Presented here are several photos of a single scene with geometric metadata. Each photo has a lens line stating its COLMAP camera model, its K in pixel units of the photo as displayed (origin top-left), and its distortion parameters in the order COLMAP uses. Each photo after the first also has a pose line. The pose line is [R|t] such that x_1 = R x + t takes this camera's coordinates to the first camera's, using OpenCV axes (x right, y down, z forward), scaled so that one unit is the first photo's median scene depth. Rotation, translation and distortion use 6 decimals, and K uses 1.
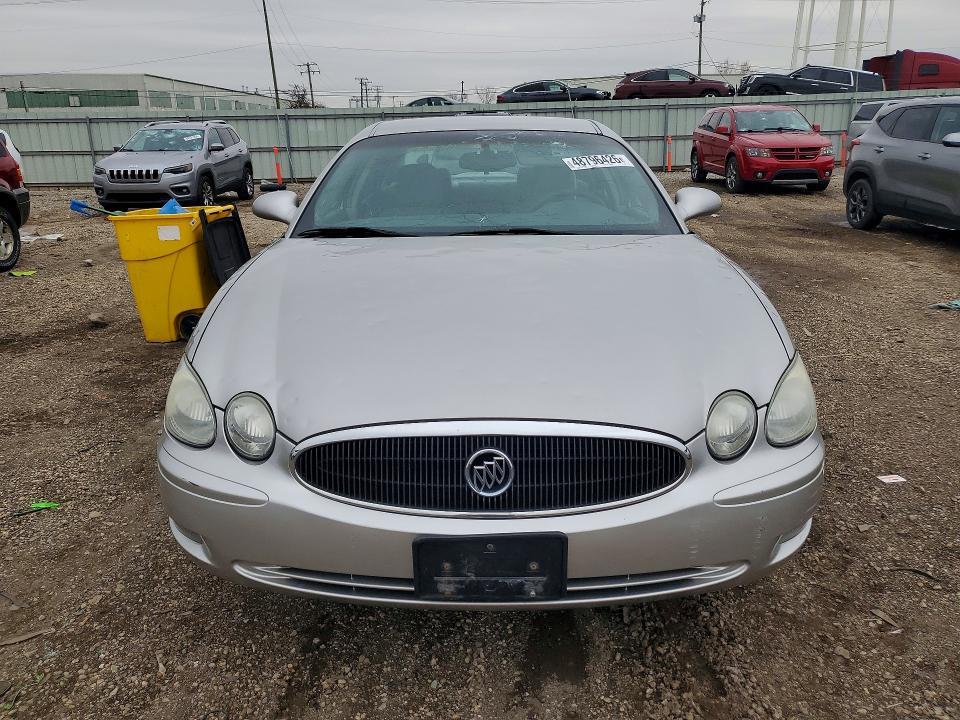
lens RADIAL K [[742.4, 0, 480.0], [0, 742.4, 360.0], [0, 0, 1]] dist [-0.004817, 0.037941]
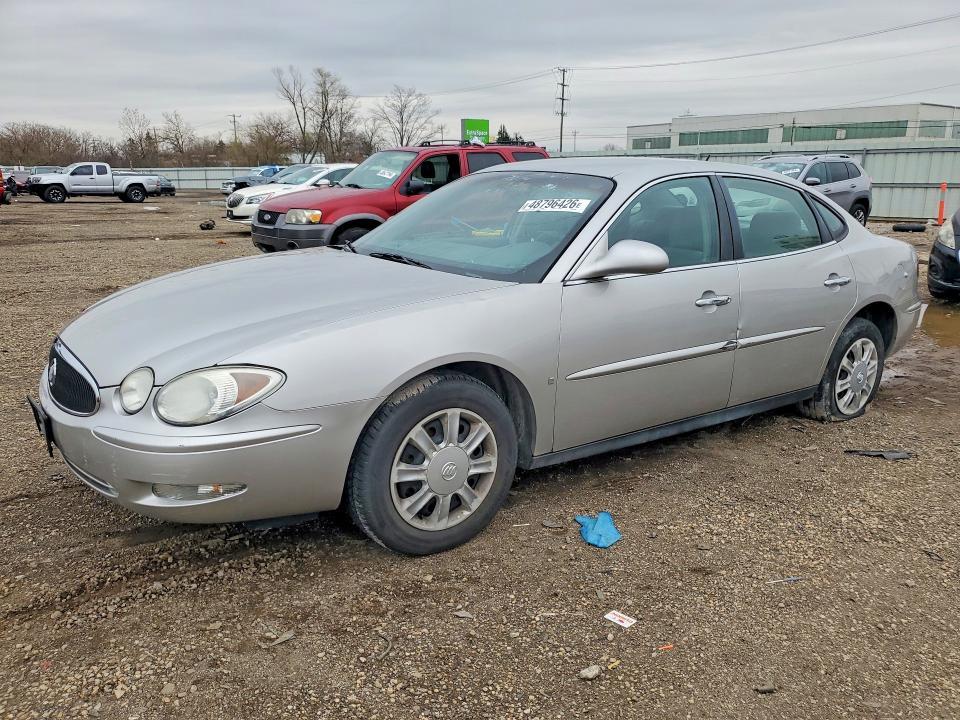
lens RADIAL K [[742.4, 0, 480.0], [0, 742.4, 360.0], [0, 0, 1]] dist [-0.004817, 0.037941]
pose [[0.603490, 0.212416, -0.768557, 0.586324], [-0.241825, 0.967225, 0.077437, -0.076864], [0.759816, 0.139124, 0.635078, 0.196704]]
